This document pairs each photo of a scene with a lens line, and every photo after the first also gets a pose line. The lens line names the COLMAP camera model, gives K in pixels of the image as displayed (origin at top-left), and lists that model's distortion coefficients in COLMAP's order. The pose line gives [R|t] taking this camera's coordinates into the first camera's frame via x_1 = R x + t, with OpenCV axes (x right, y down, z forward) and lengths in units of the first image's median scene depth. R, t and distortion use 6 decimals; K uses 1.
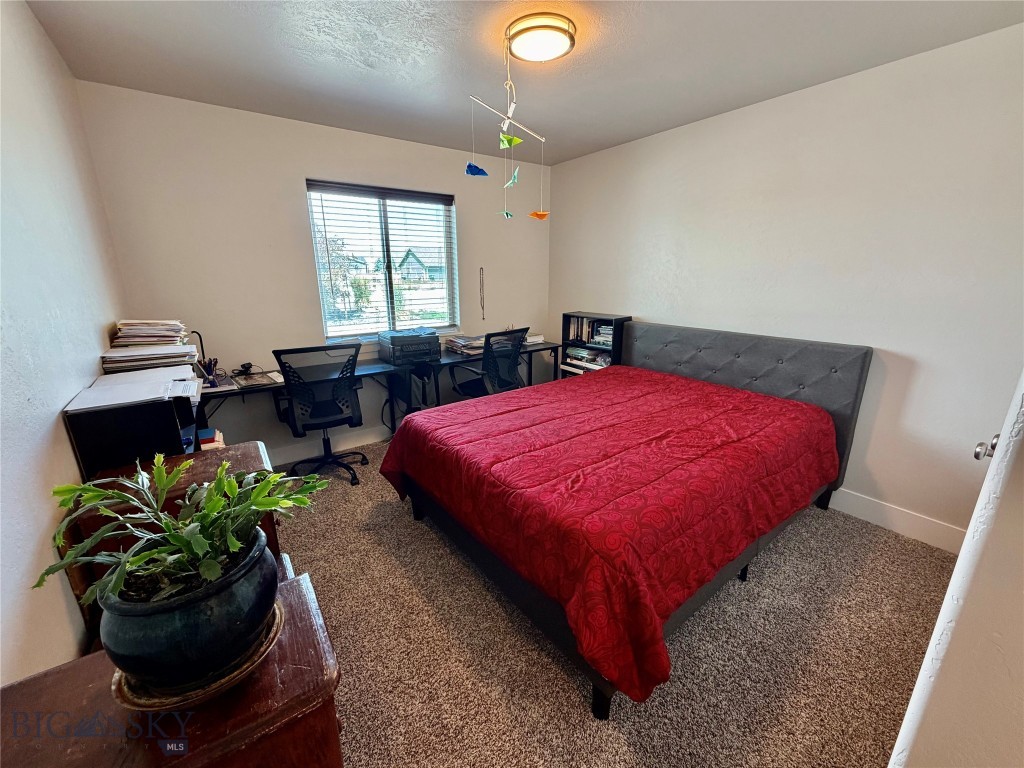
lens RADIAL K [[408.9, 0, 513.0], [0, 408.9, 386.4], [0, 0, 1]] dist [-0.000144, 0.000533]
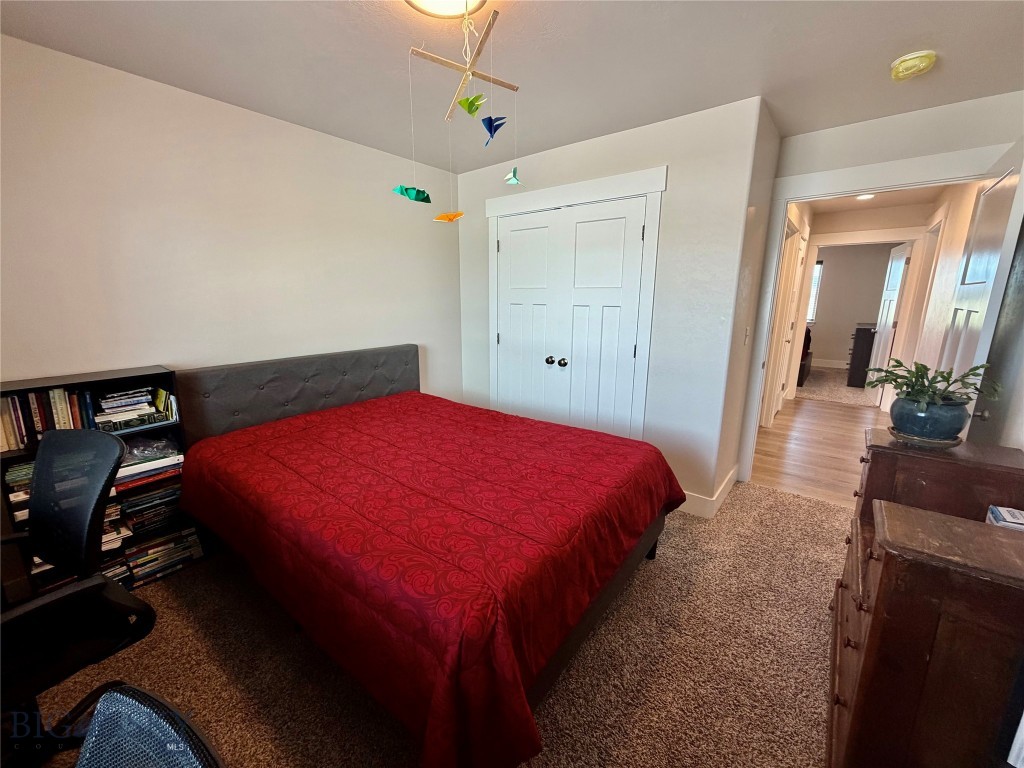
lens RADIAL K [[408.9, 0, 510.0], [0, 408.9, 380.8], [0, 0, 1]] dist [-0.000144, 0.000533]
pose [[-0.254024, -0.195958, 0.947139, -0.499491], [0.256976, 0.930390, 0.261414, -0.205670], [-0.932435, 0.309797, -0.185985, 0.747725]]
